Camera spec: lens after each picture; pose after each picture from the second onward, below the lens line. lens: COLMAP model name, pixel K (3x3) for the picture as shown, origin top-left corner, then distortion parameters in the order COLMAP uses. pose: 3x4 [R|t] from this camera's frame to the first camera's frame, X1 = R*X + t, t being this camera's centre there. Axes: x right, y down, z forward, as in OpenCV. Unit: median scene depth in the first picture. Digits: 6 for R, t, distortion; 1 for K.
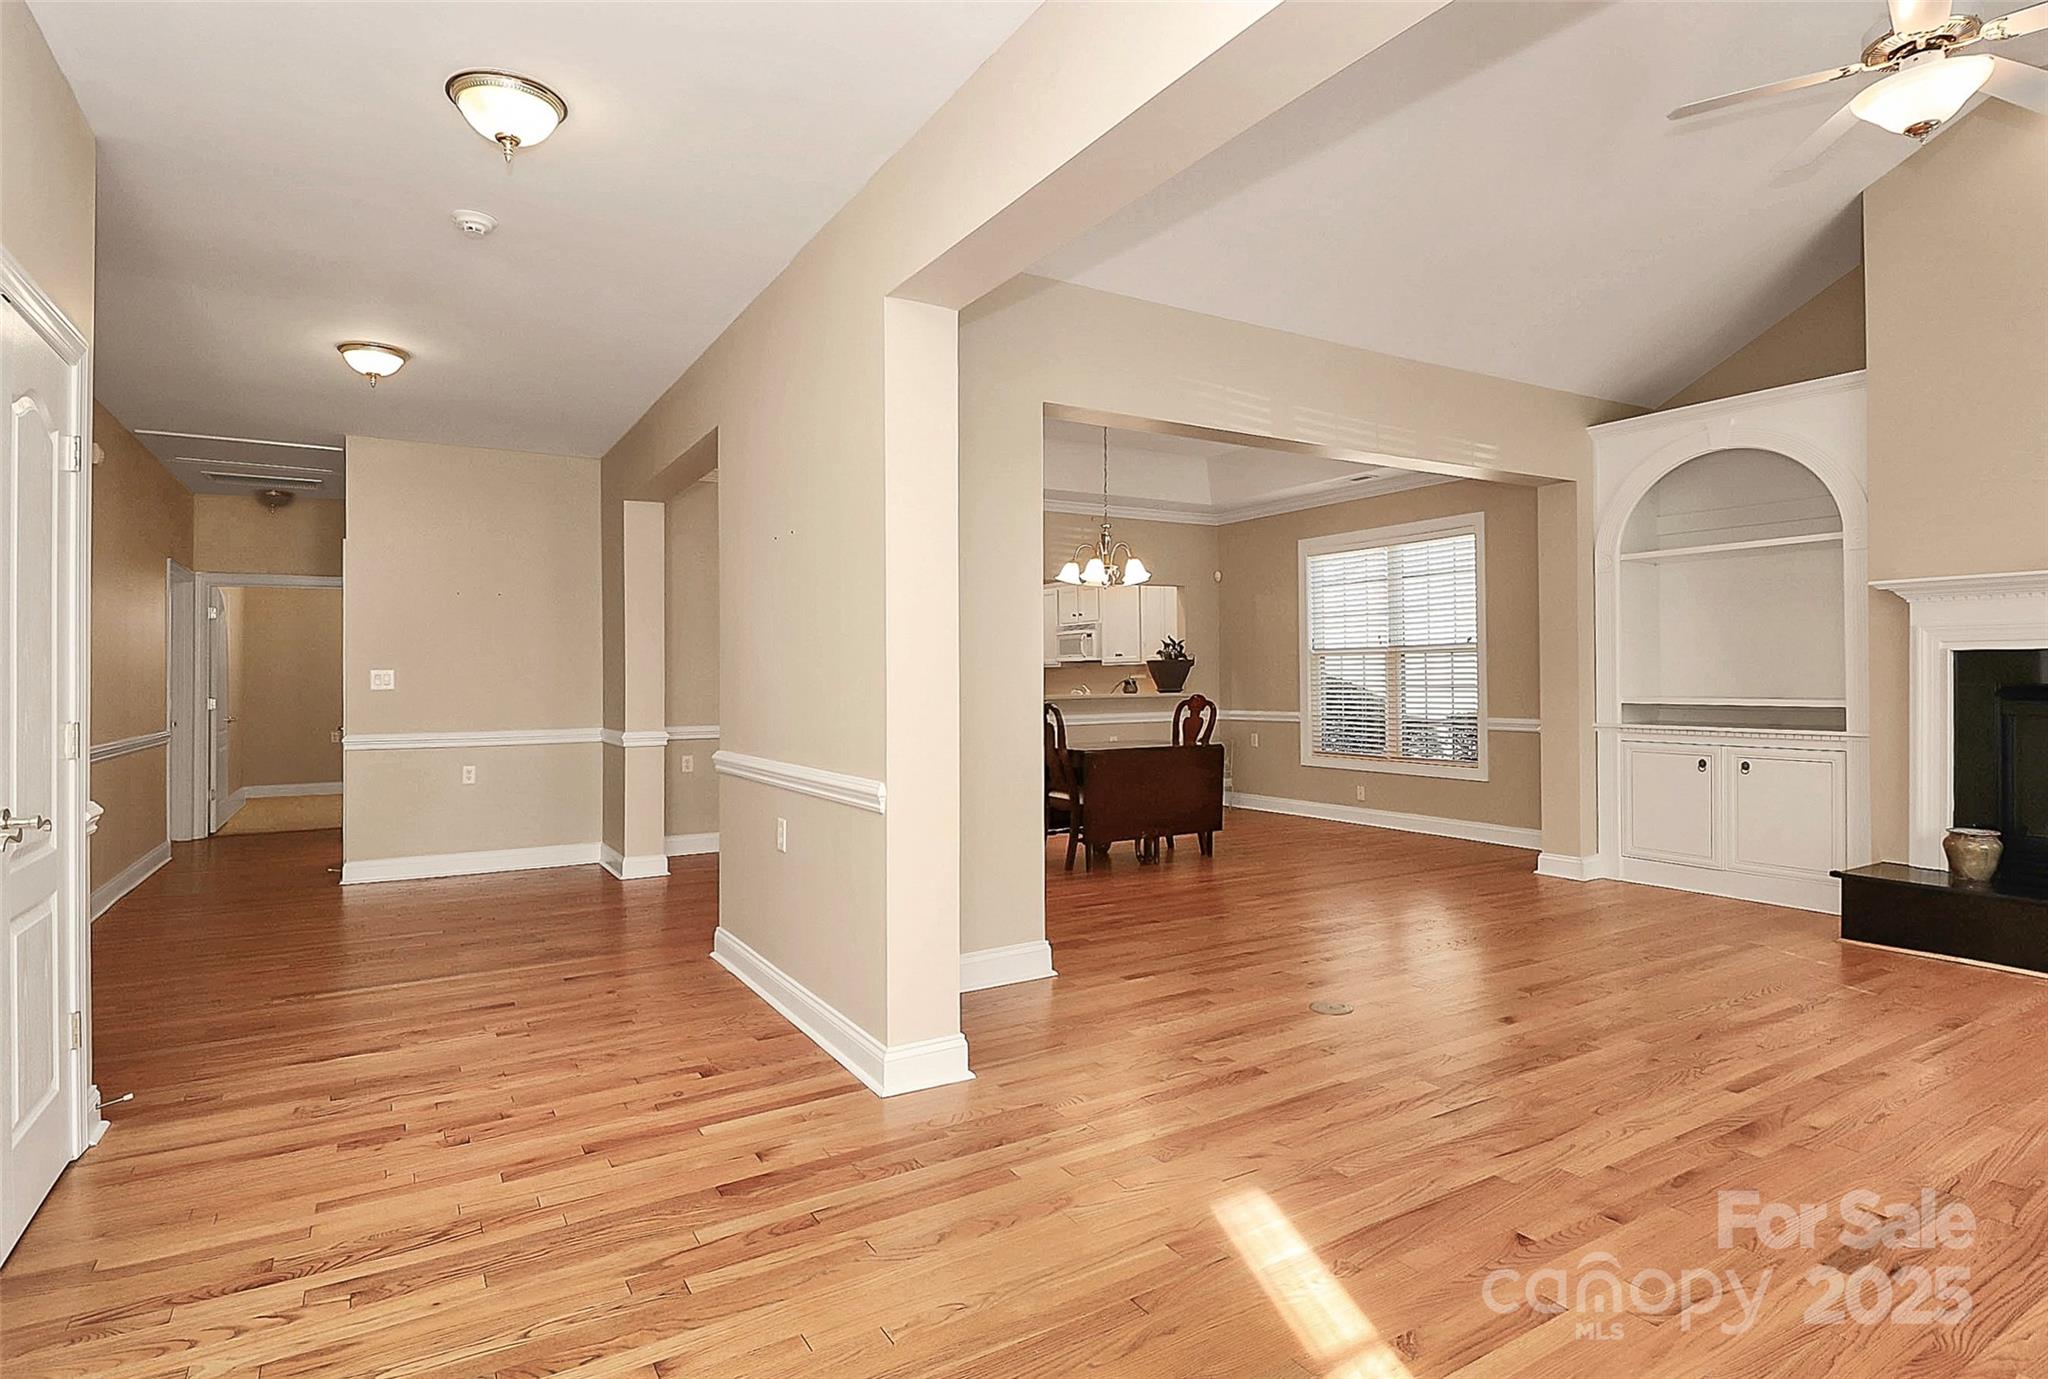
lens RADIAL K [[1059.8, 0, 1024.0], [0, 1059.8, 689.5], [0, 0, 1]] dist [-0.000106, -0.000022]
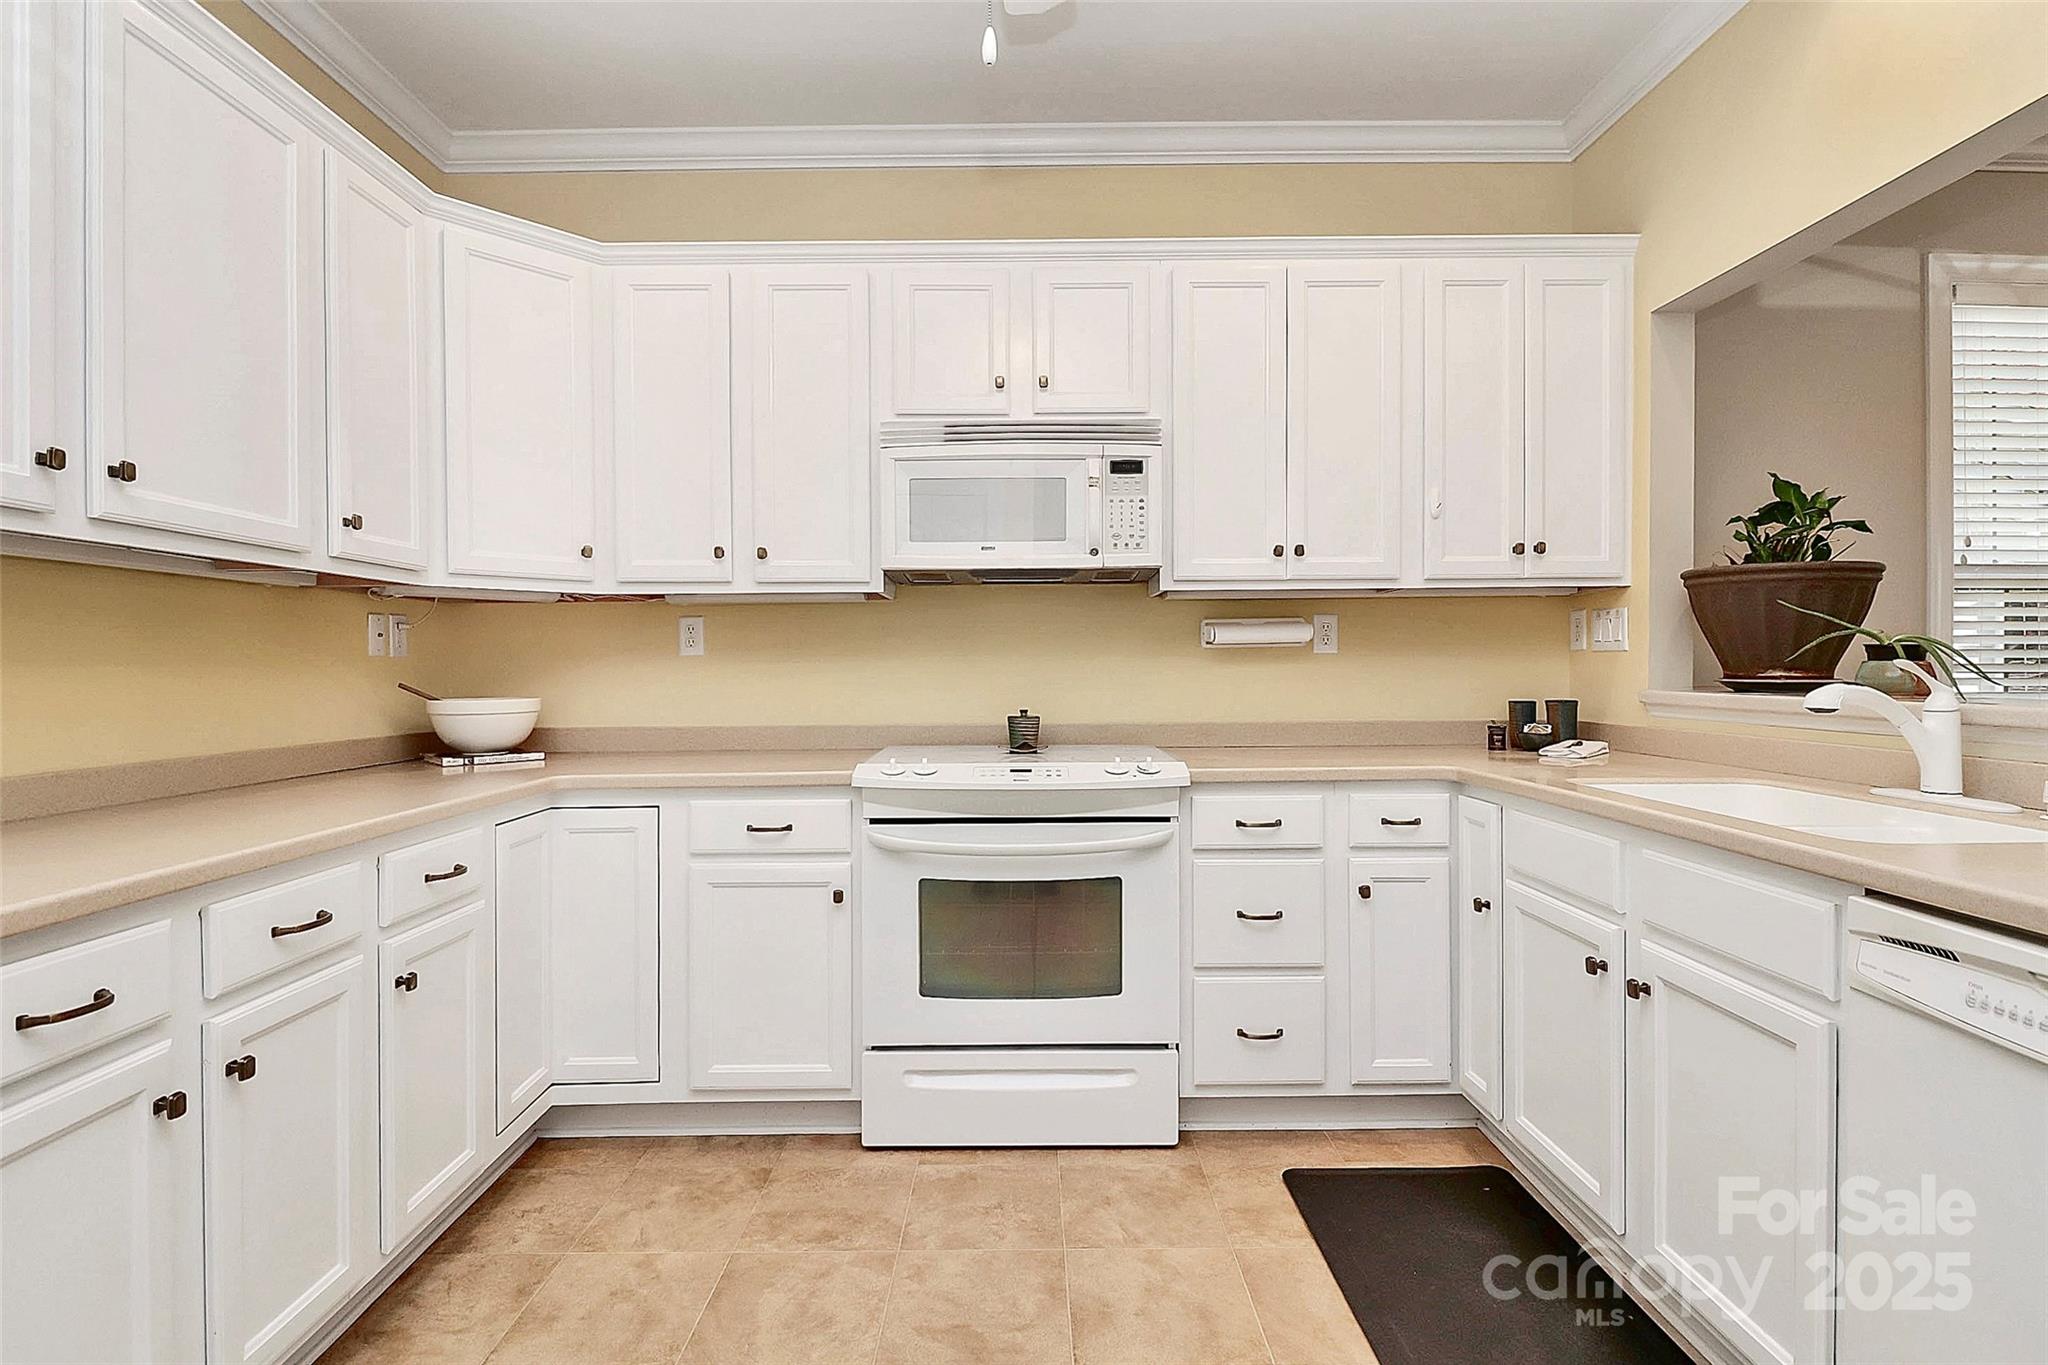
lens RADIAL K [[1022.8, 0, 1021.3], [0, 1022.8, 668.6], [0, 0, 1]] dist [0.001350, 0.000102]
pose [[0.511692, -0.000514, 0.859169, -0.309292], [0.011136, 0.999920, -0.006034, -0.005497], [-0.859097, 0.012655, 0.511657, 1.803634]]
